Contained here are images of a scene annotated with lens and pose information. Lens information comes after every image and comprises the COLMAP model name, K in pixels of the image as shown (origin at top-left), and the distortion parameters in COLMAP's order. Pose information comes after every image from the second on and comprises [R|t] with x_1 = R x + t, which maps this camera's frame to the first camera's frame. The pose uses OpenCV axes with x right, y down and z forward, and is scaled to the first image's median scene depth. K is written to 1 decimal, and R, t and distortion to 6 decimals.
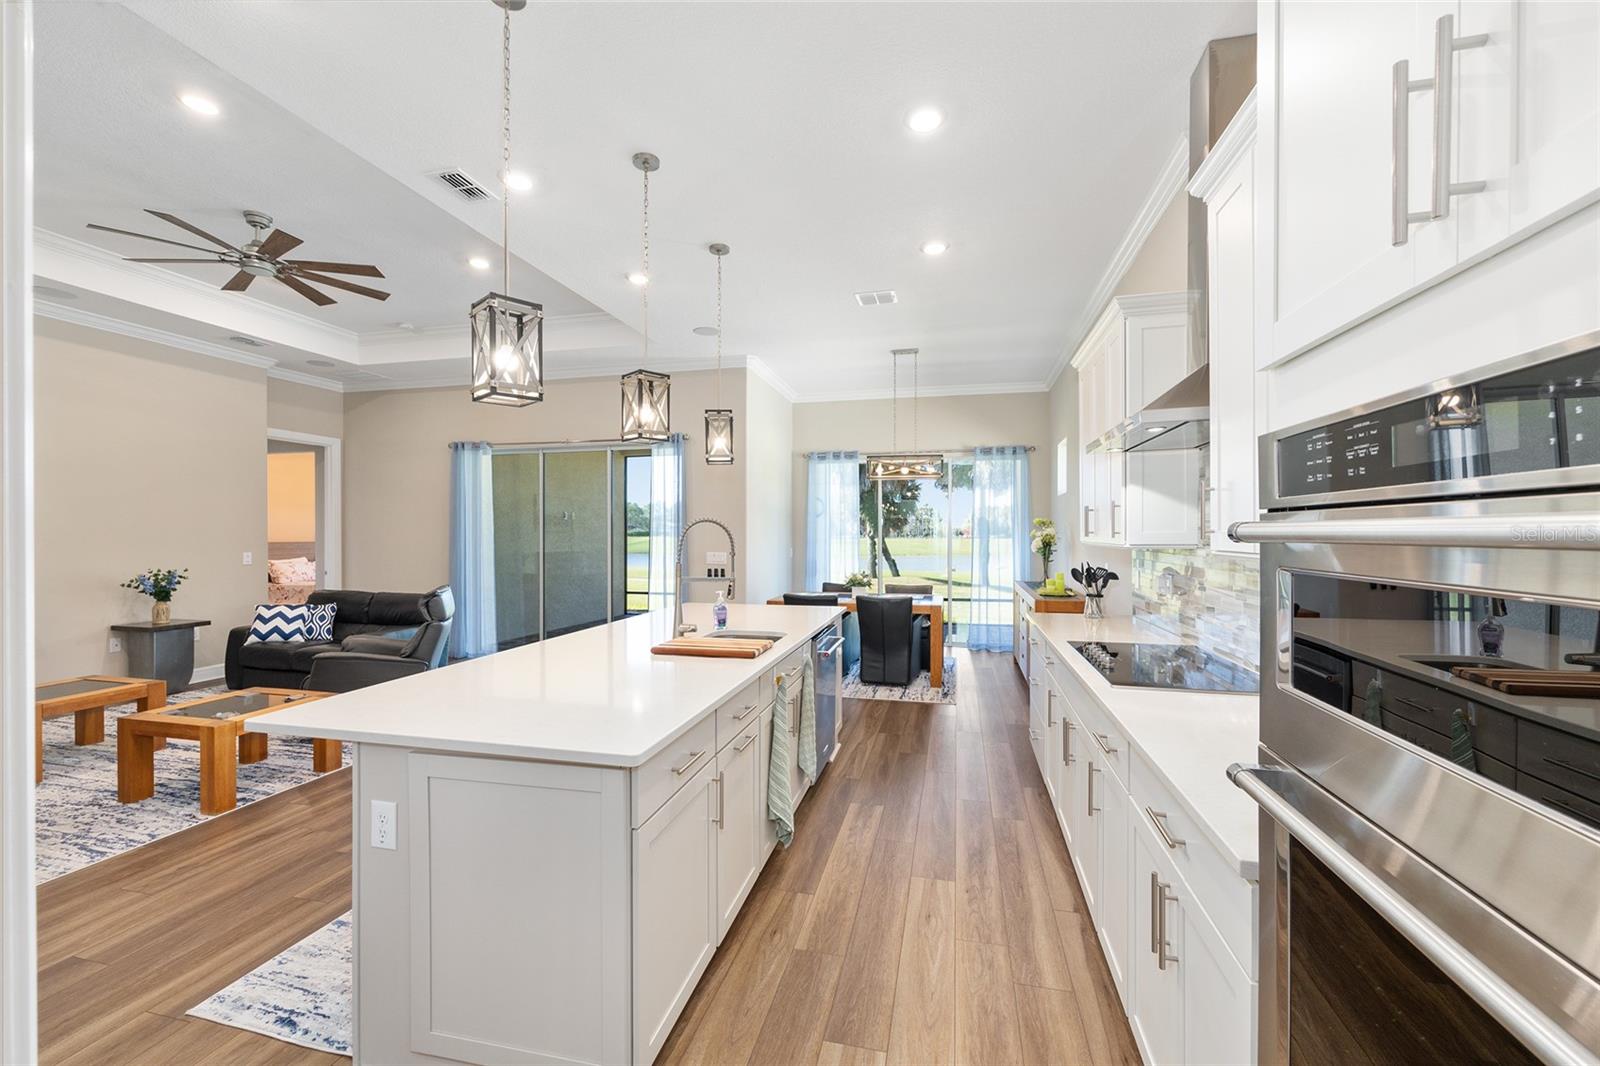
lens RADIAL K [[642.0, 0, 800.0], [0, 642.0, 533.0], [0, 0, 1]] dist [-0.001399, 0.000439]
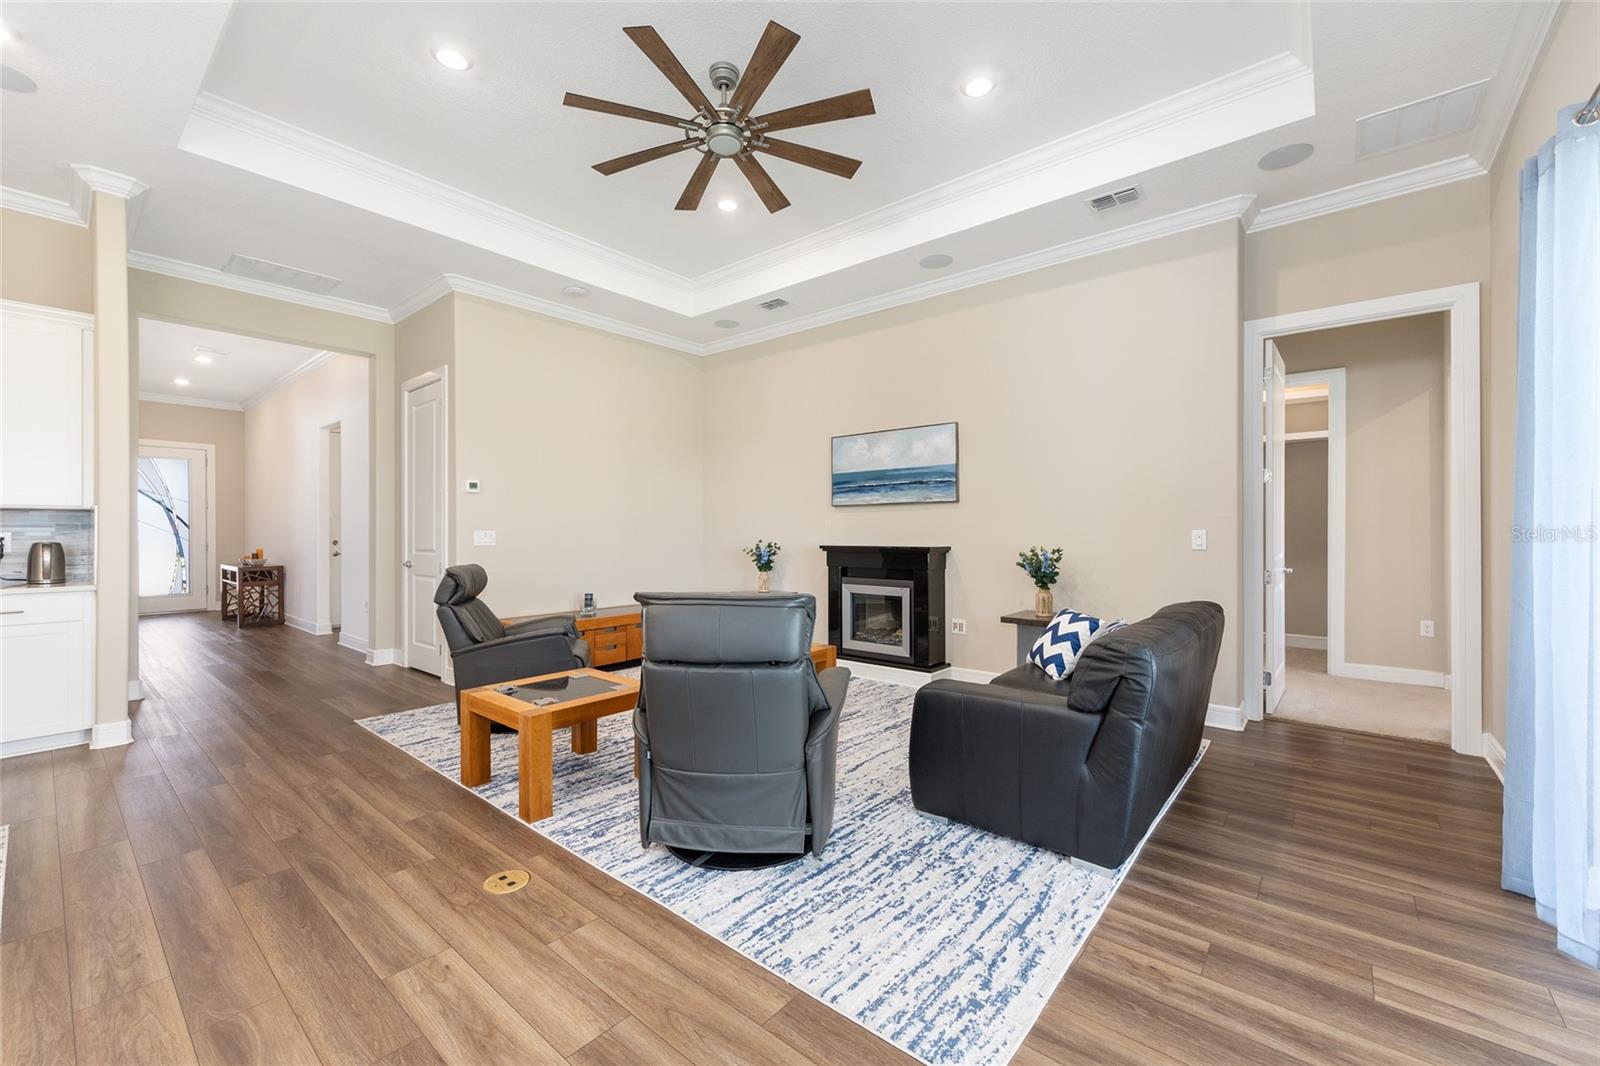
lens RADIAL K [[640.4, 0, 806.5], [0, 640.4, 534.3], [0, 0, 1]] dist [-0.003085, -0.000240]
pose [[-0.436481, 0.006087, -0.899693, -0.155922], [0.000547, 0.999979, 0.006500, 0.034444], [0.899714, 0.002345, -0.436475, 1.065833]]
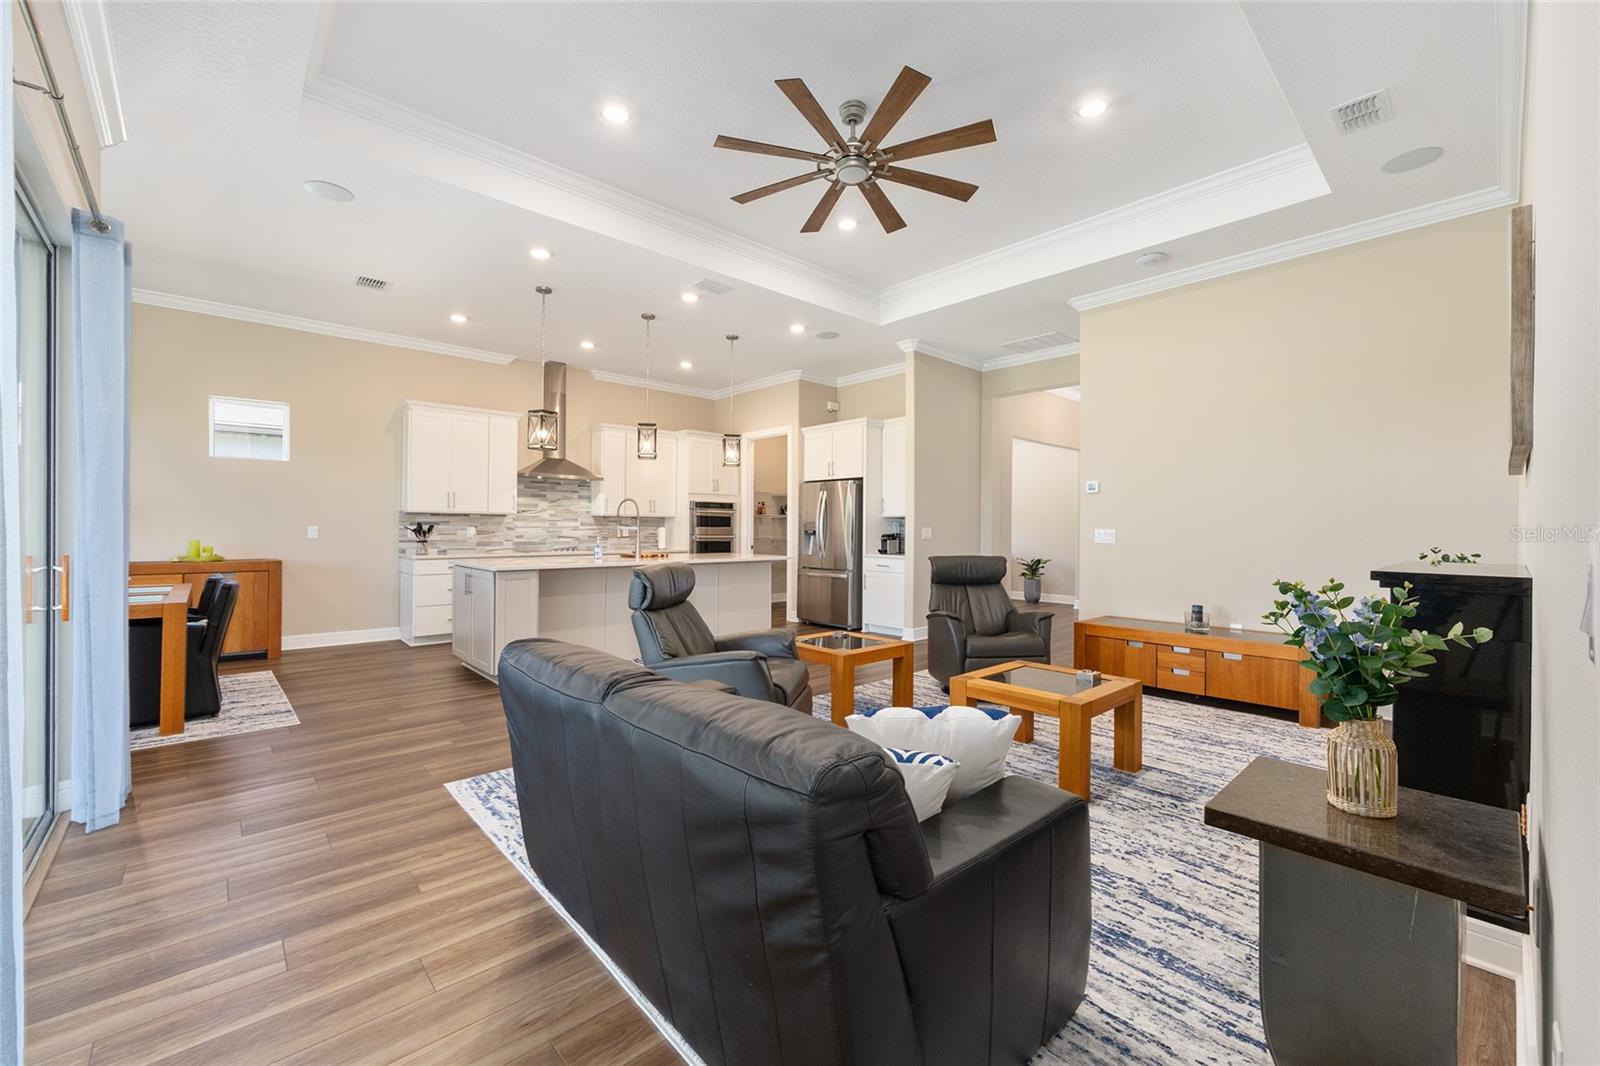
lens RADIAL K [[646.2, 0, 798.7], [0, 646.2, 528.2], [0, 0, 1]] dist [-0.001739, 0.000317]
pose [[-0.831455, -0.004497, 0.555574, -0.941157], [-0.004567, 0.999989, 0.001259, 0.035330], [-0.555573, -0.001491, -0.831466, 1.302932]]
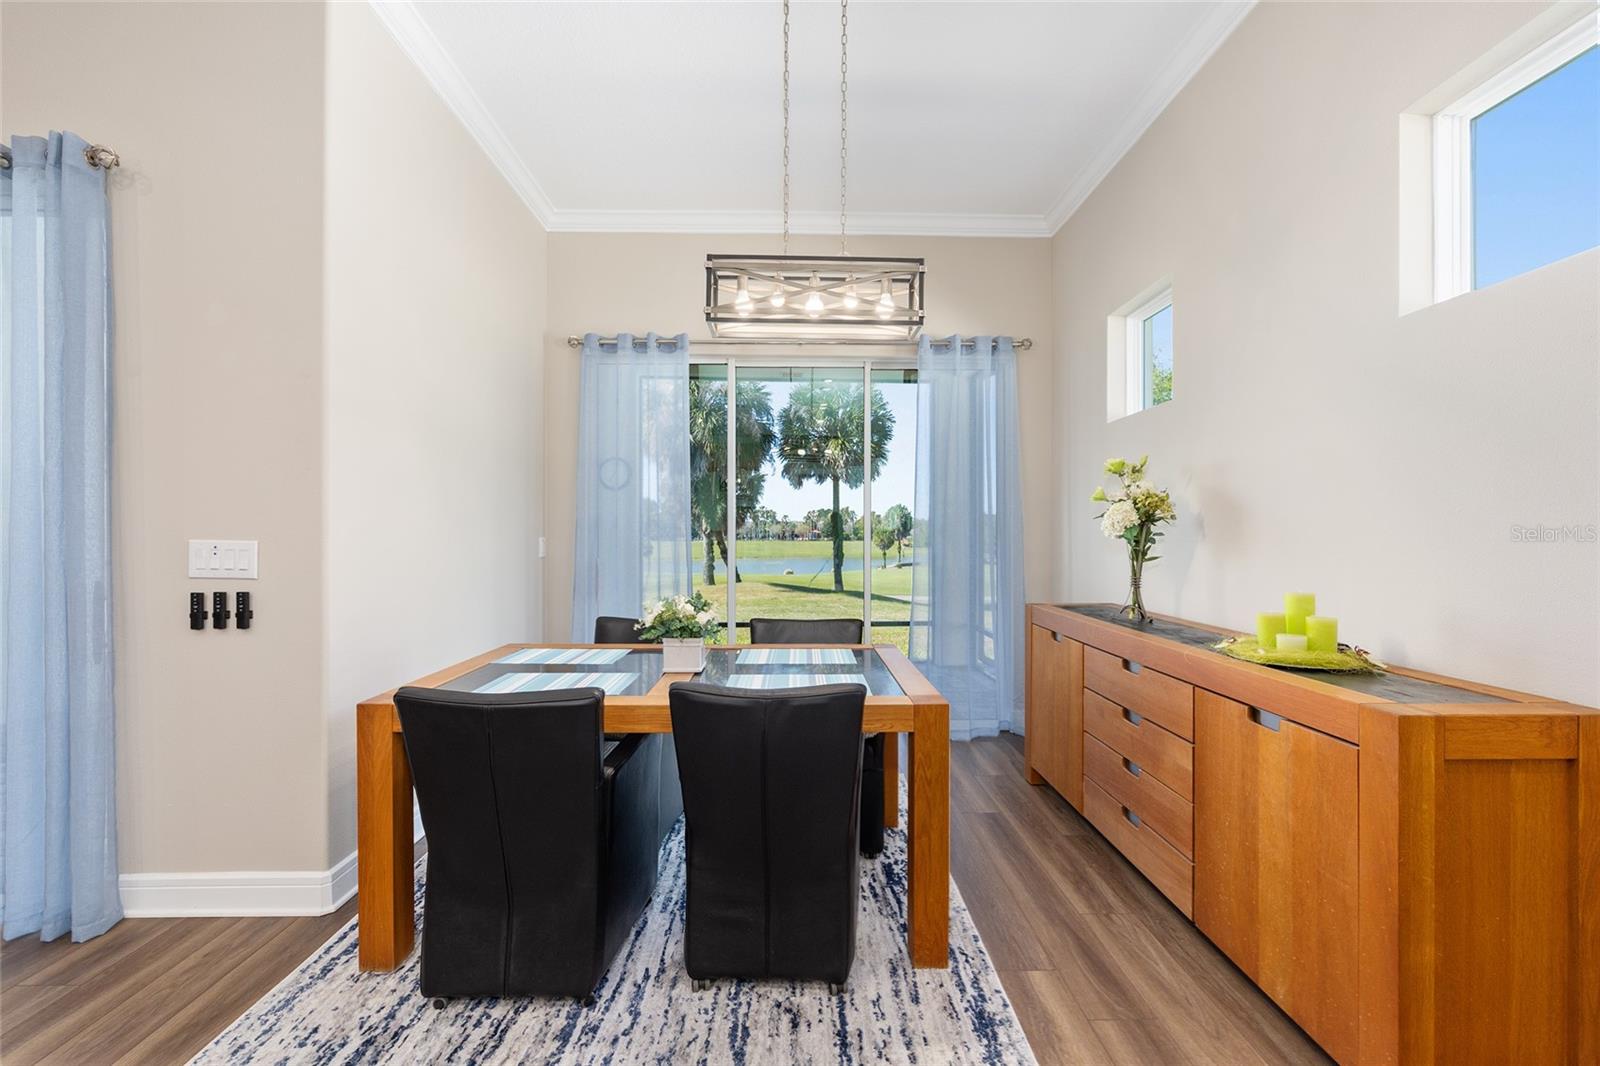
lens RADIAL K [[644.5, 0, 802.1], [0, 644.5, 539.5], [0, 0, 1]] dist [-0.000117, 0.000406]
pose [[0.967093, 0.001023, 0.254423, 0.074973], [-0.002436, 0.999983, 0.005239, 0.031447], [-0.254413, -0.005686, 0.967079, 0.737810]]
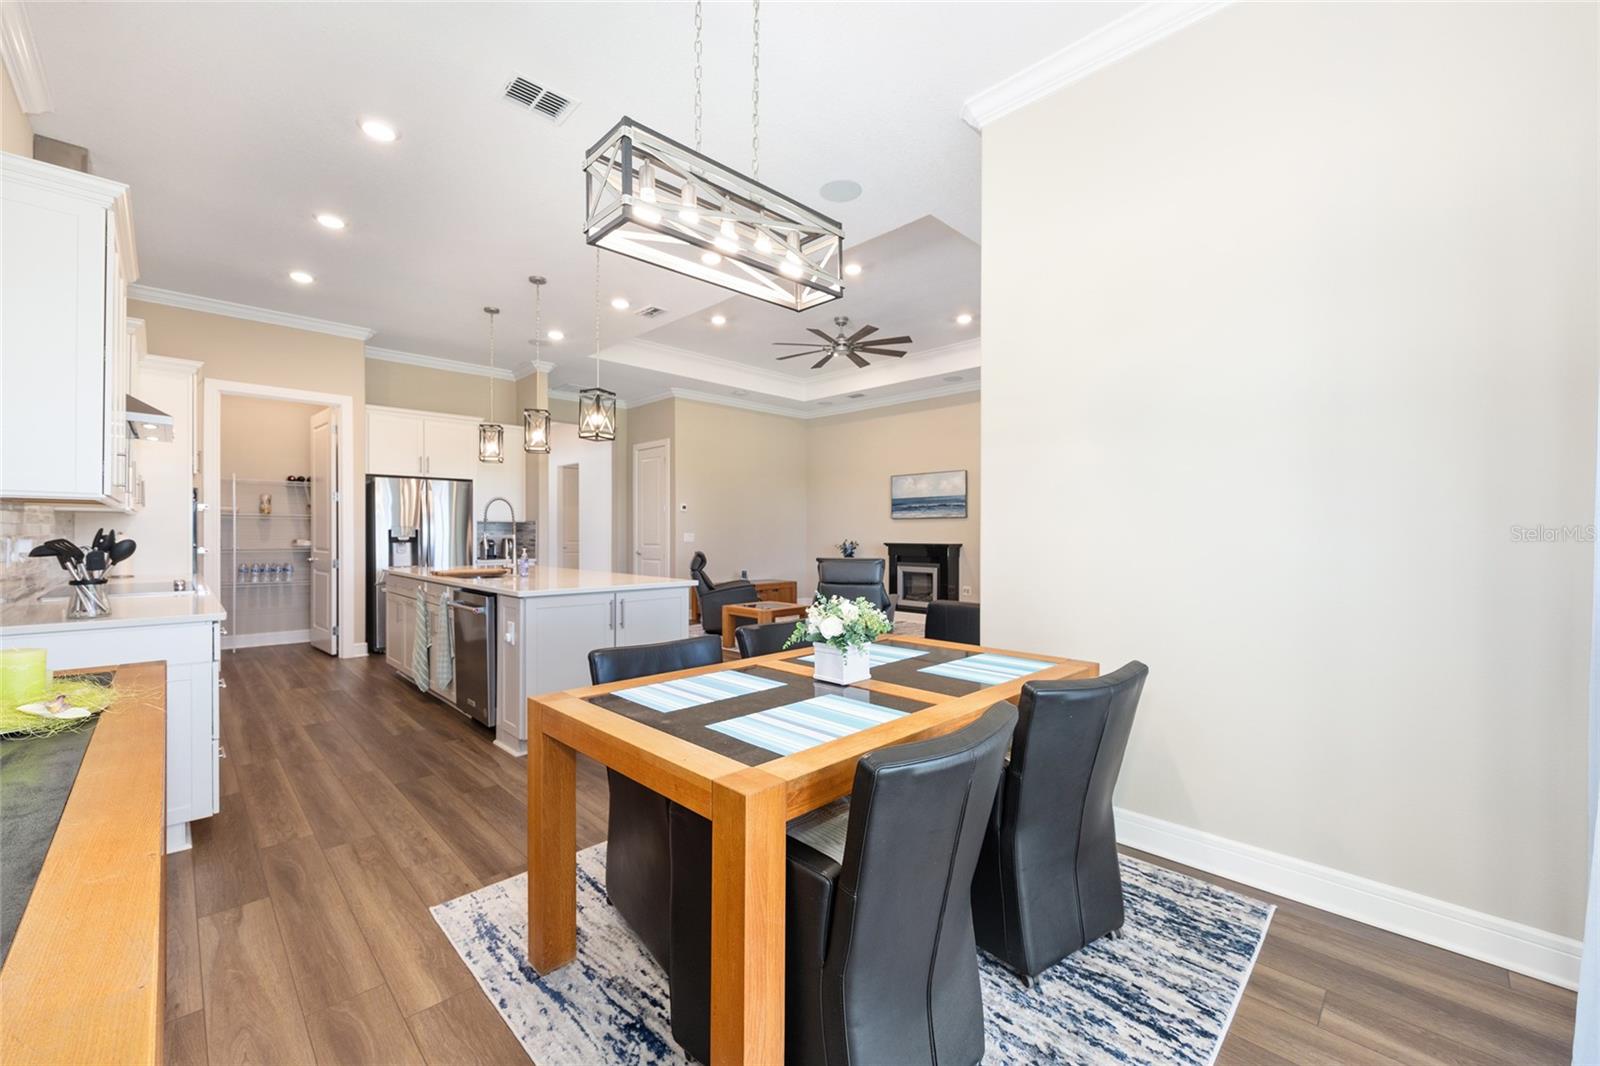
lens RADIAL K [[640.4, 0, 806.5], [0, 640.4, 534.3], [0, 0, 1]] dist [-0.003085, -0.000240]
pose [[-0.516525, 0.001891, -0.856270, 0.435135], [-0.003077, 0.999987, 0.004065, 0.030503], [0.856267, 0.004734, -0.516512, 1.322375]]
